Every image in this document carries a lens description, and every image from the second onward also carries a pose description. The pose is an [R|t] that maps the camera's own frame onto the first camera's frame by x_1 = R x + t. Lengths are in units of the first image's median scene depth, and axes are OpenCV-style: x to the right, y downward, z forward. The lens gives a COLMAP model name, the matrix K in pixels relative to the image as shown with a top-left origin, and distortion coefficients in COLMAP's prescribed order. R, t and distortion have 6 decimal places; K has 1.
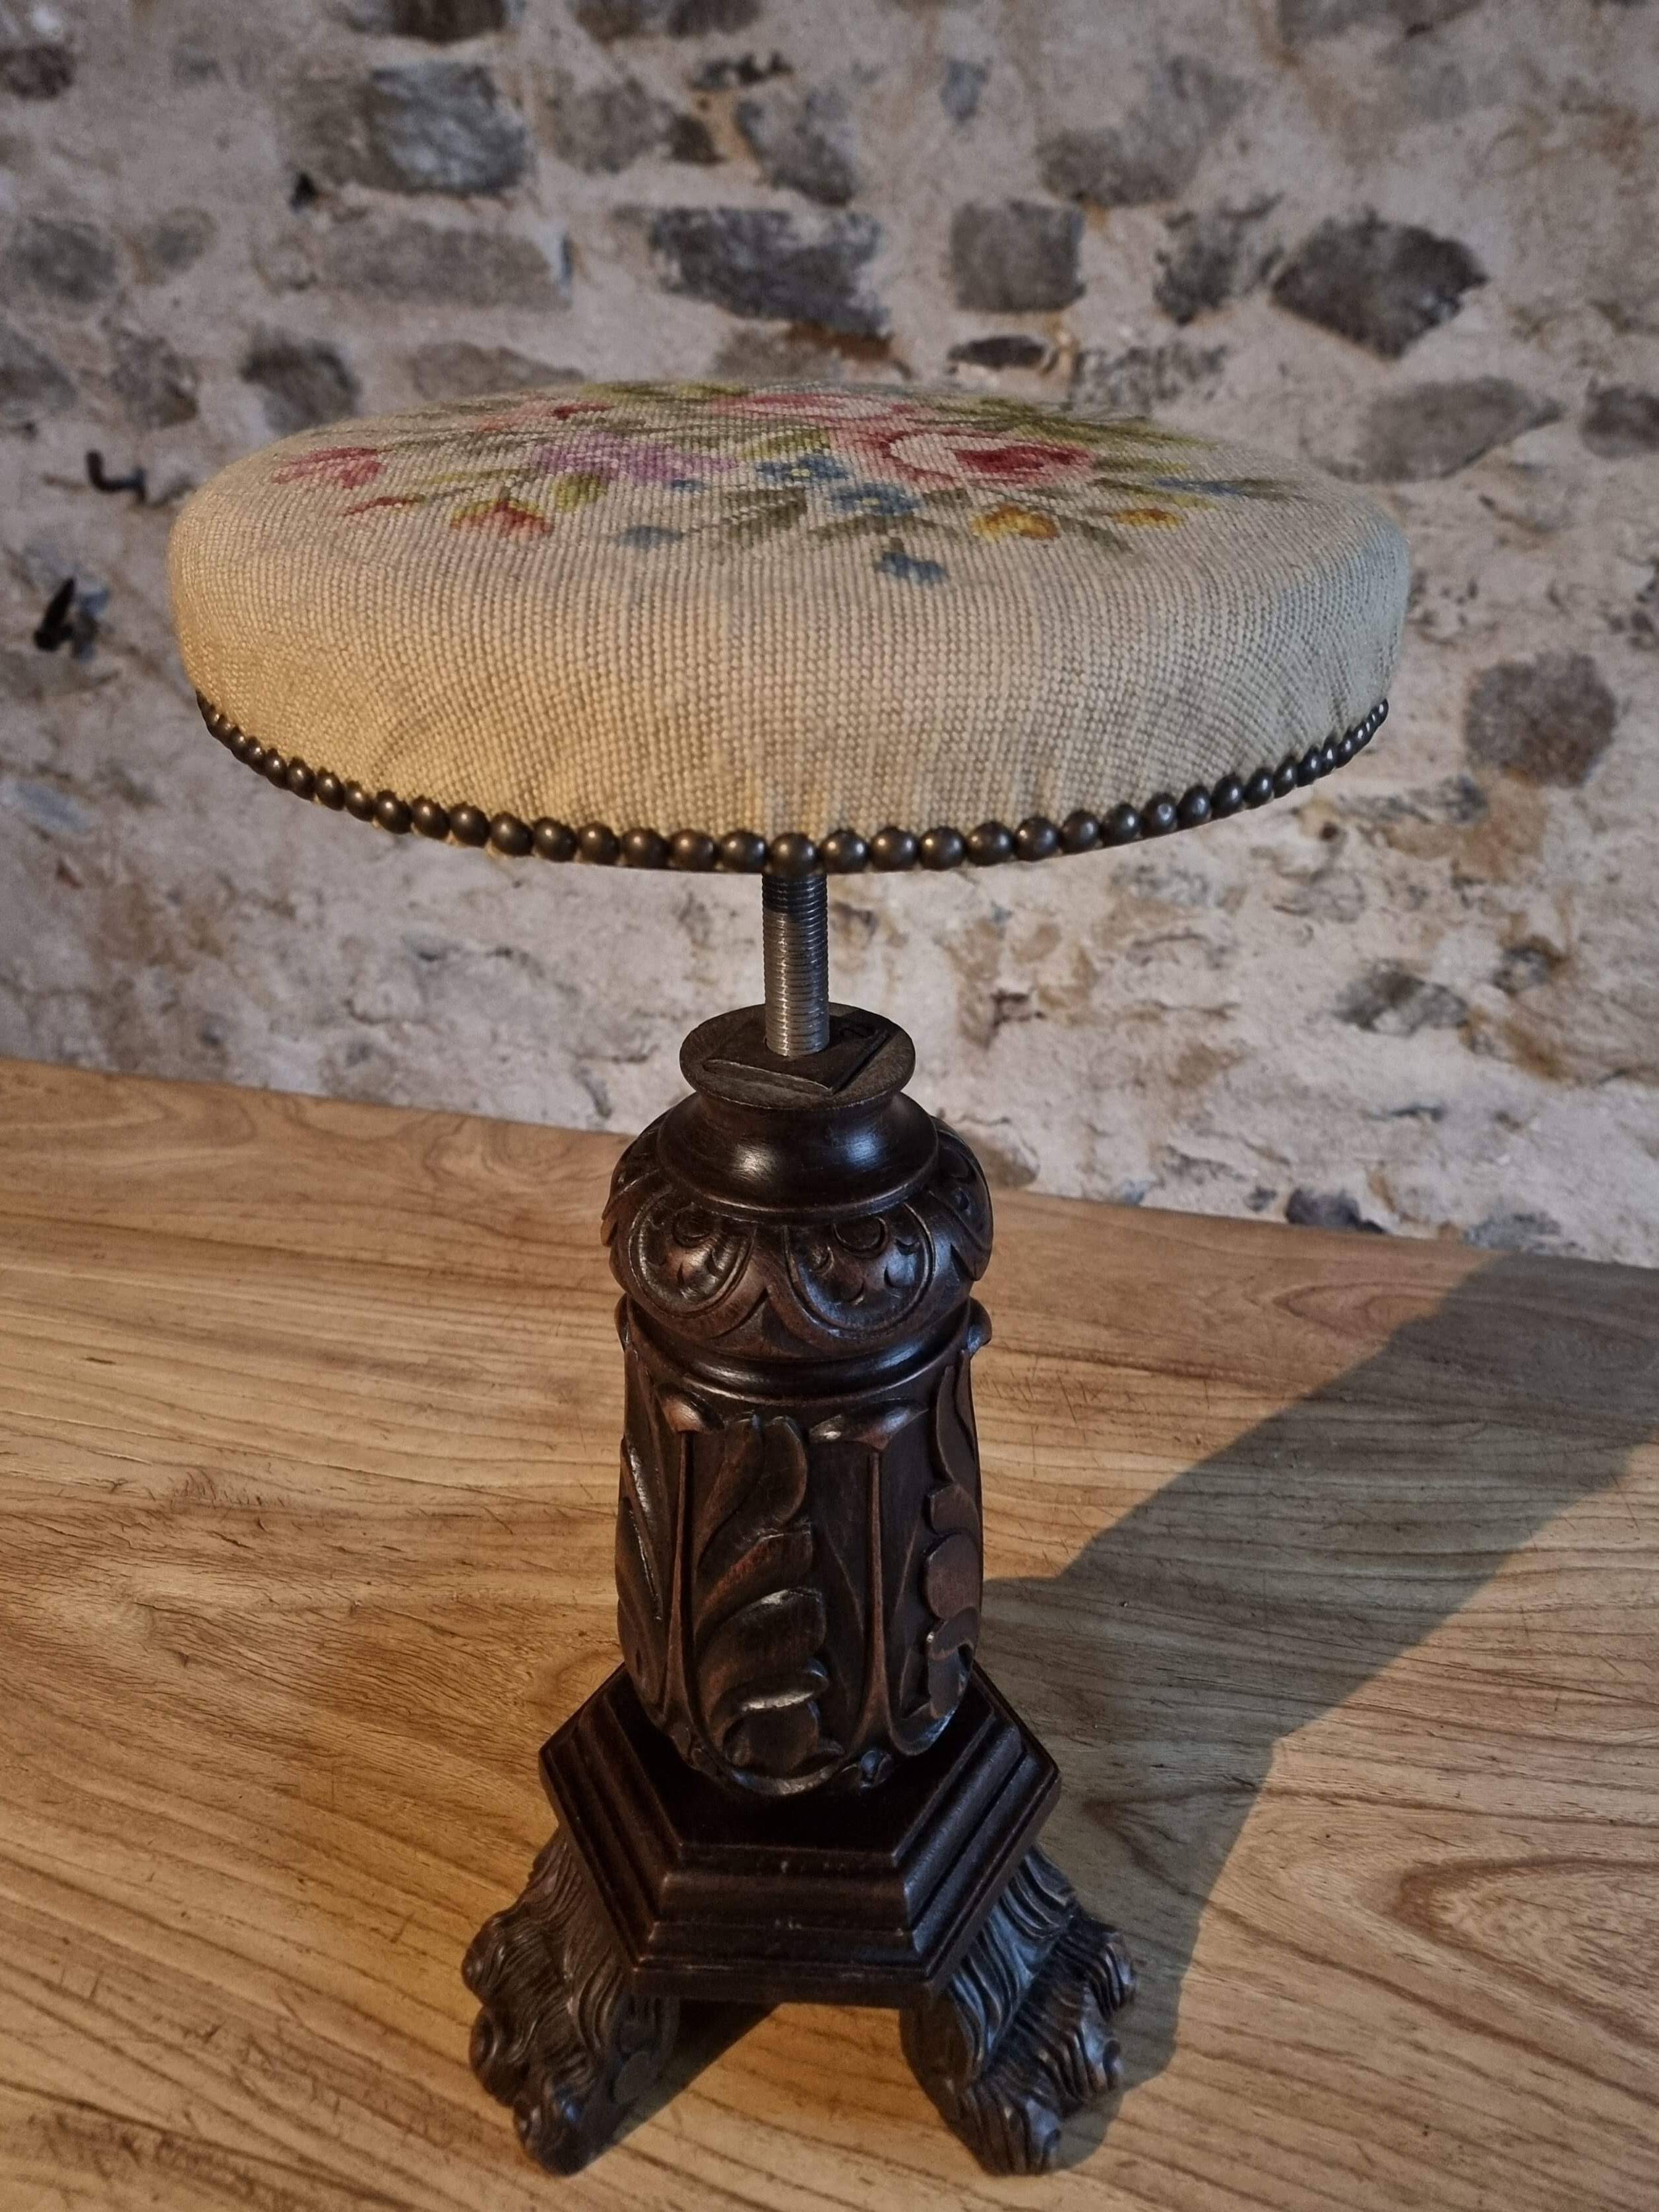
lens RADIAL K [[1895.2, 0, 838.8], [0, 1895.2, 917.3], [0, 0, 1]] dist [0.063211, -0.063408]
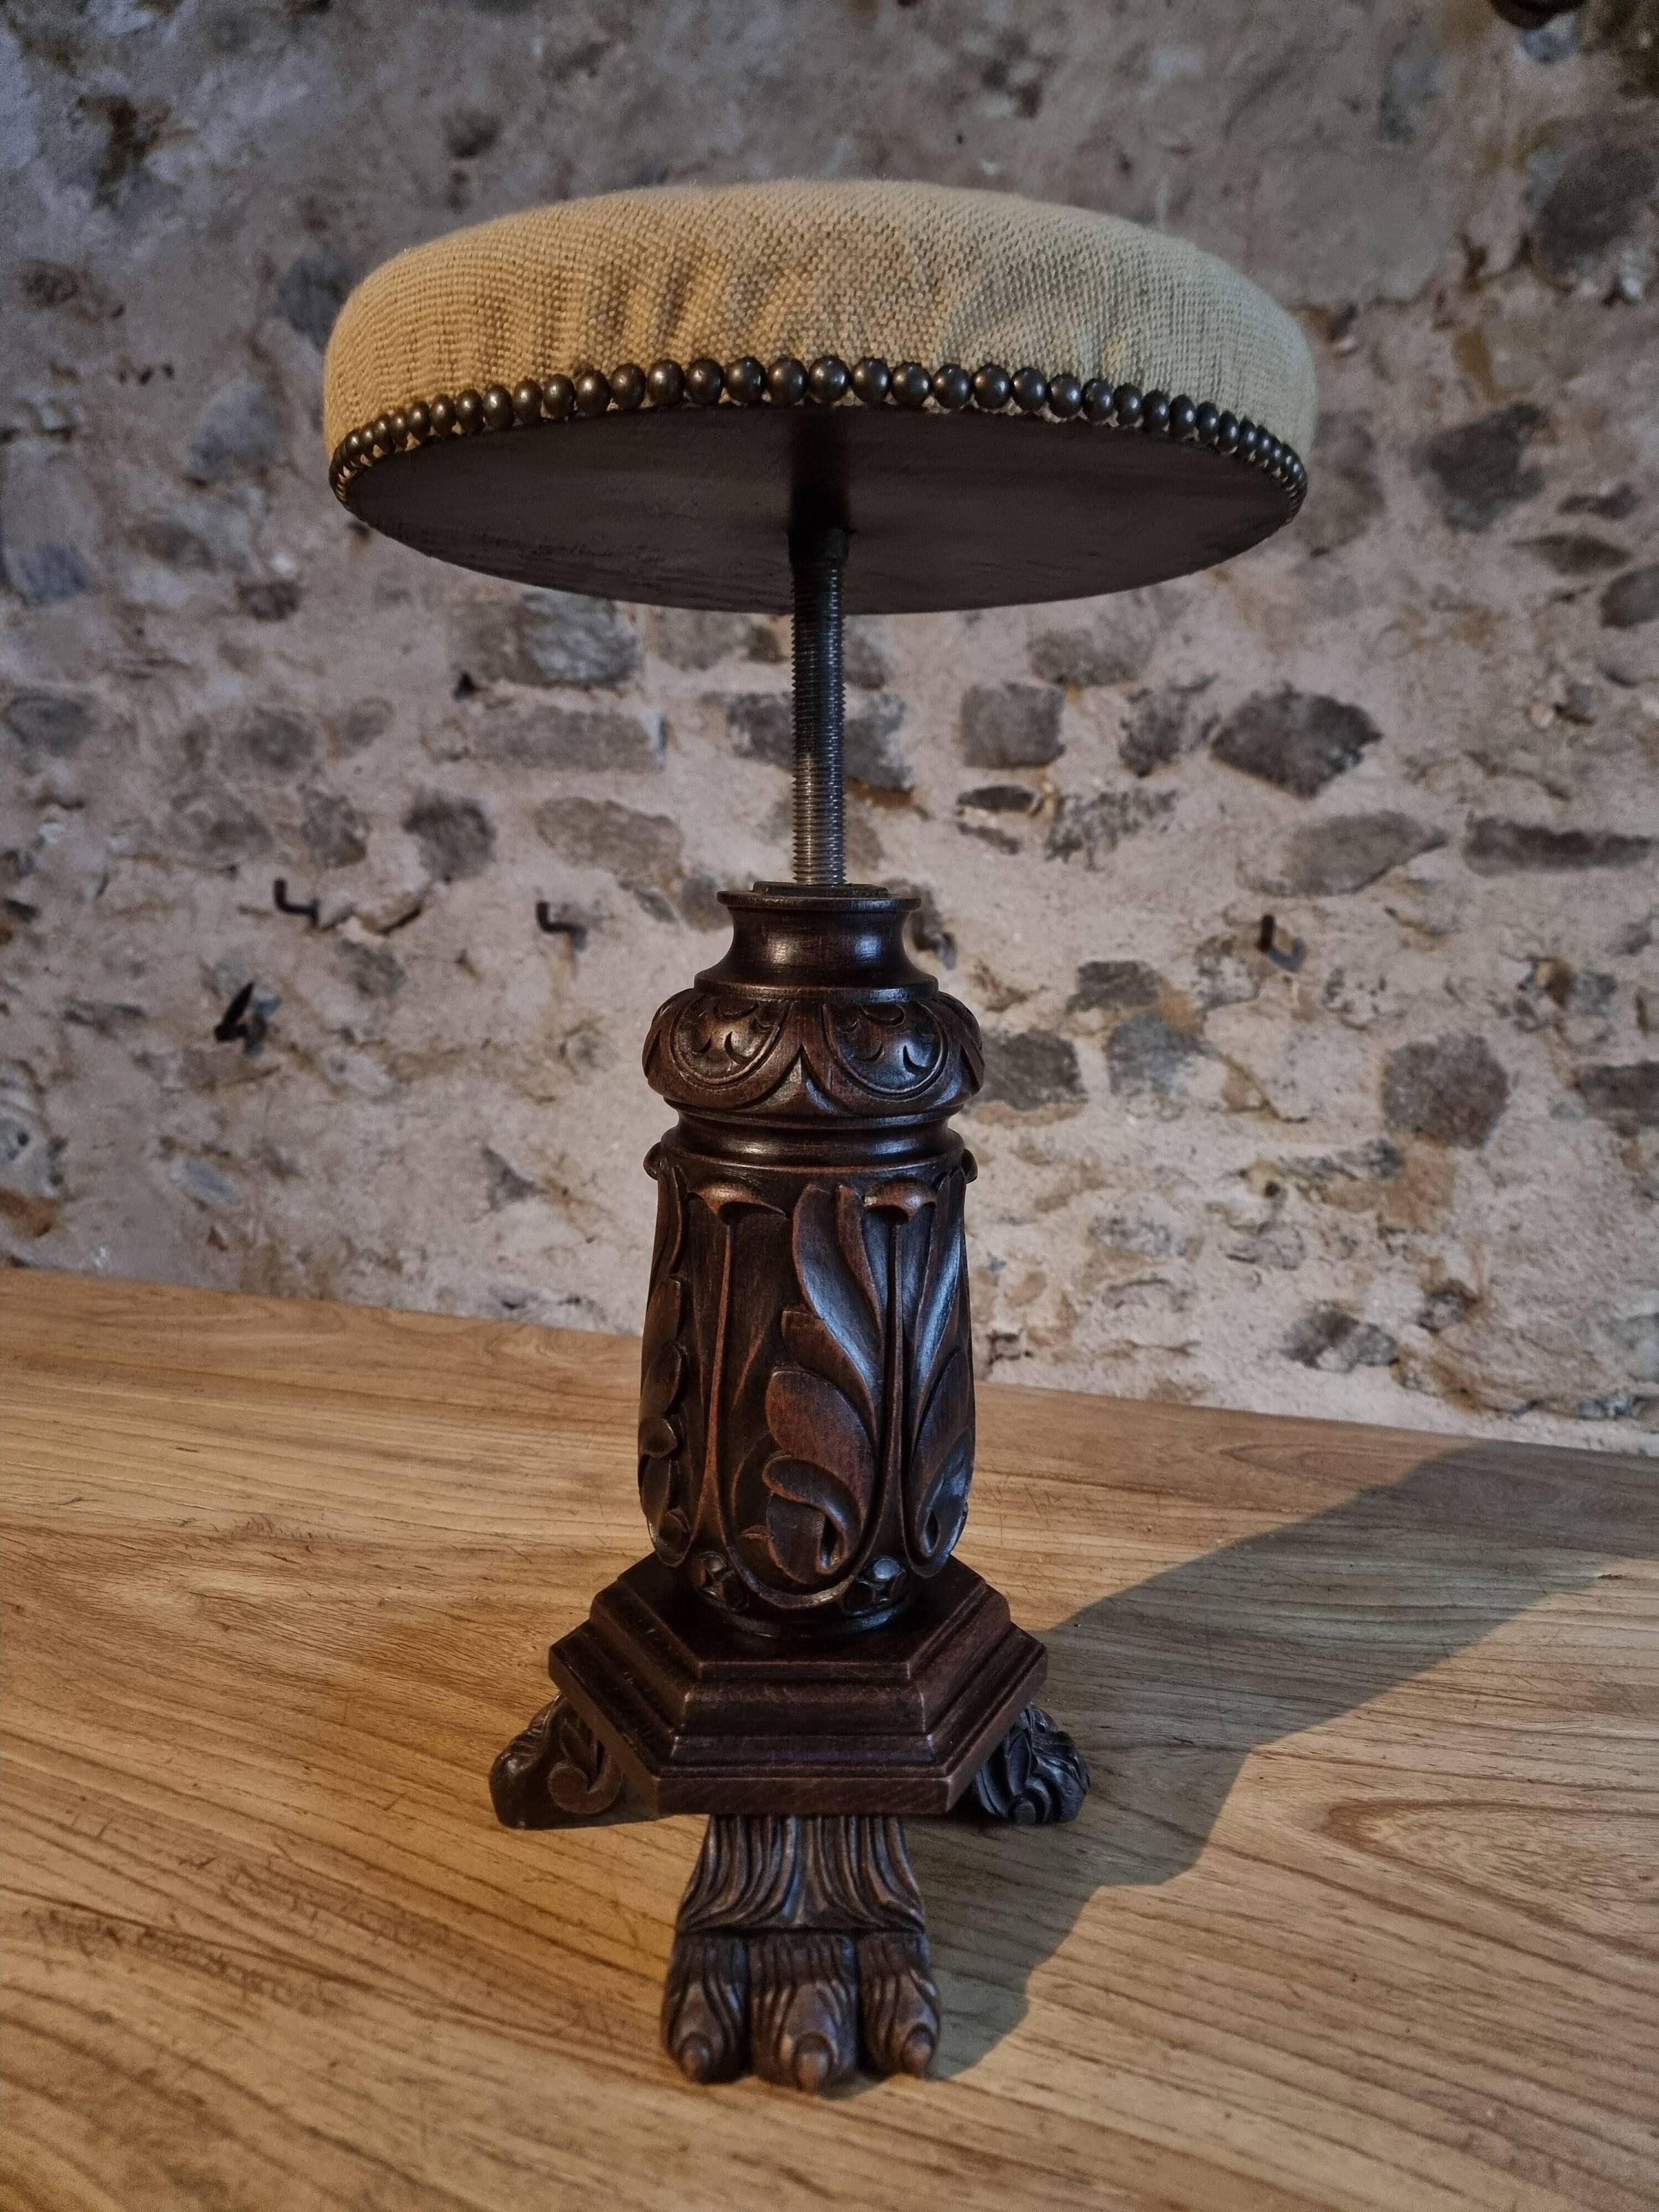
lens RADIAL K [[1587.5, 0, 844.7], [0, 1587.5, 1100.2], [0, 0, 1]] dist [0.070650, -0.069395]
pose [[0.999223, 0.030461, -0.025010, 0.016497], [-0.035499, 0.971272, -0.235310, 0.164104], [0.017124, 0.236015, 0.971599, 0.017145]]
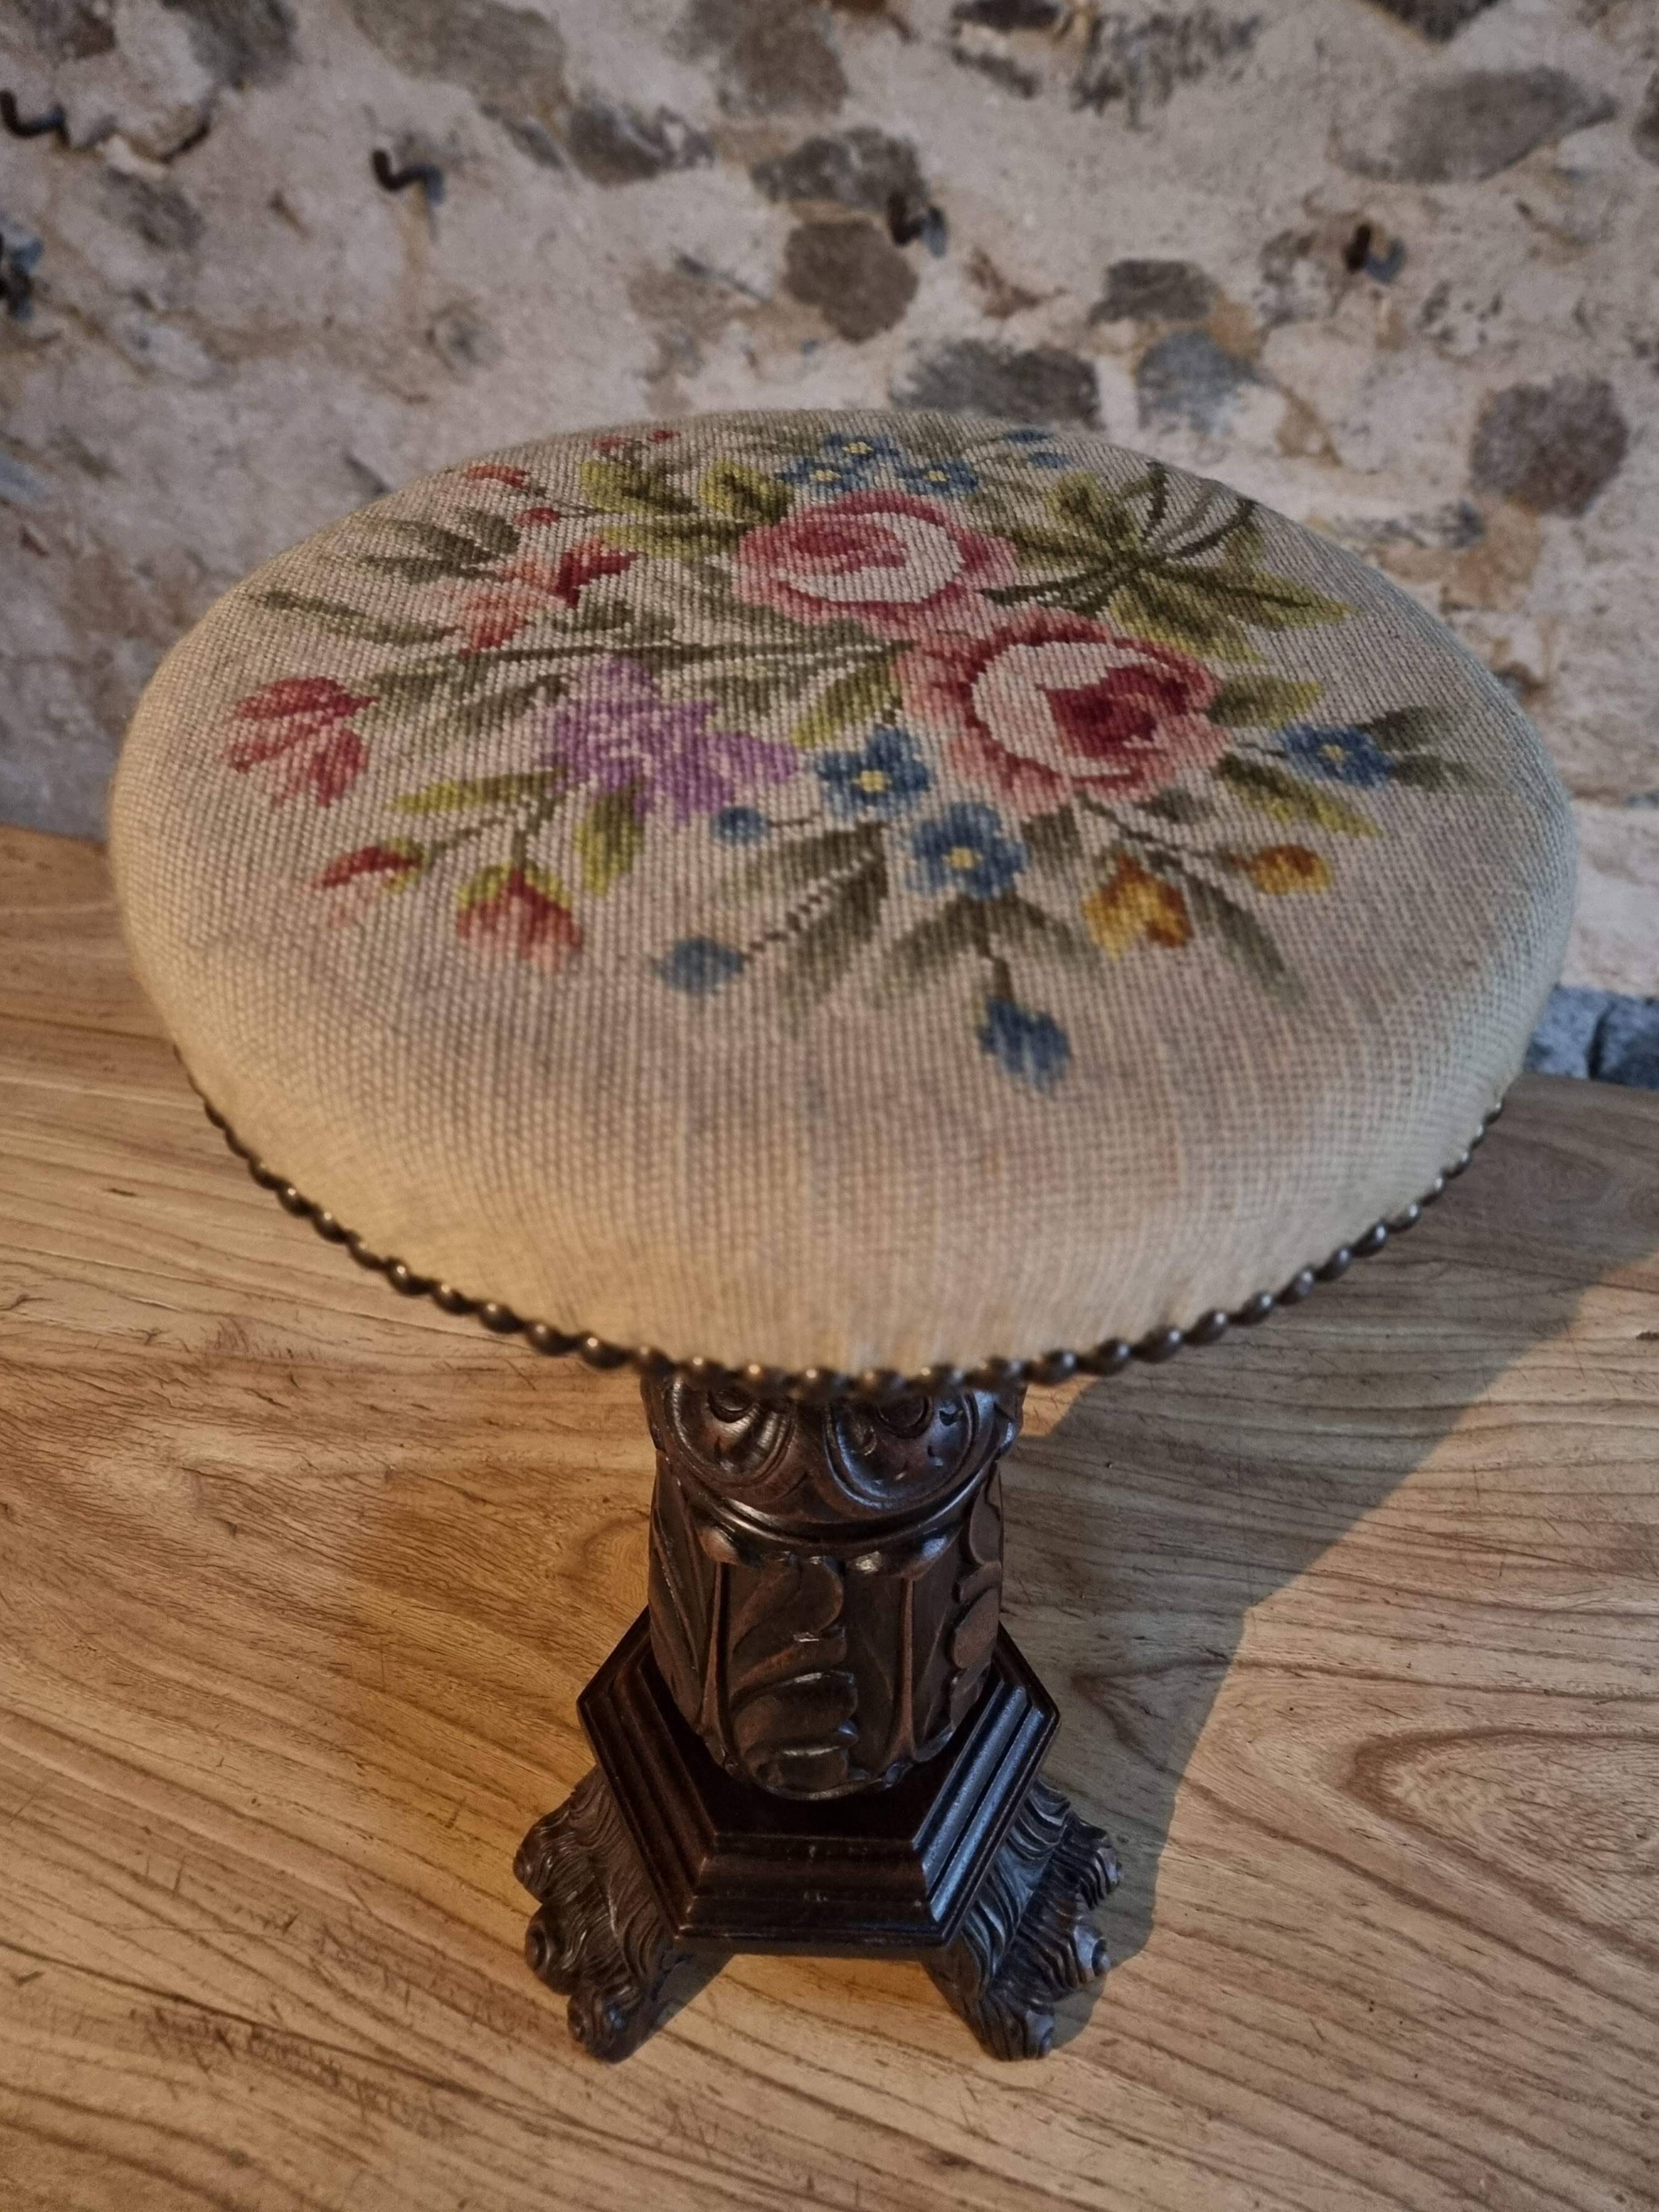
lens RADIAL K [[1769.5, 0, 852.5], [0, 1769.5, 964.0], [0, 0, 1]] dist [0.052368, -0.050273]
pose [[0.999532, 0.002508, 0.030496, -0.015271], [-0.010955, 0.959901, 0.280126, -0.108929], [-0.028570, -0.280329, 0.959479, 0.069191]]
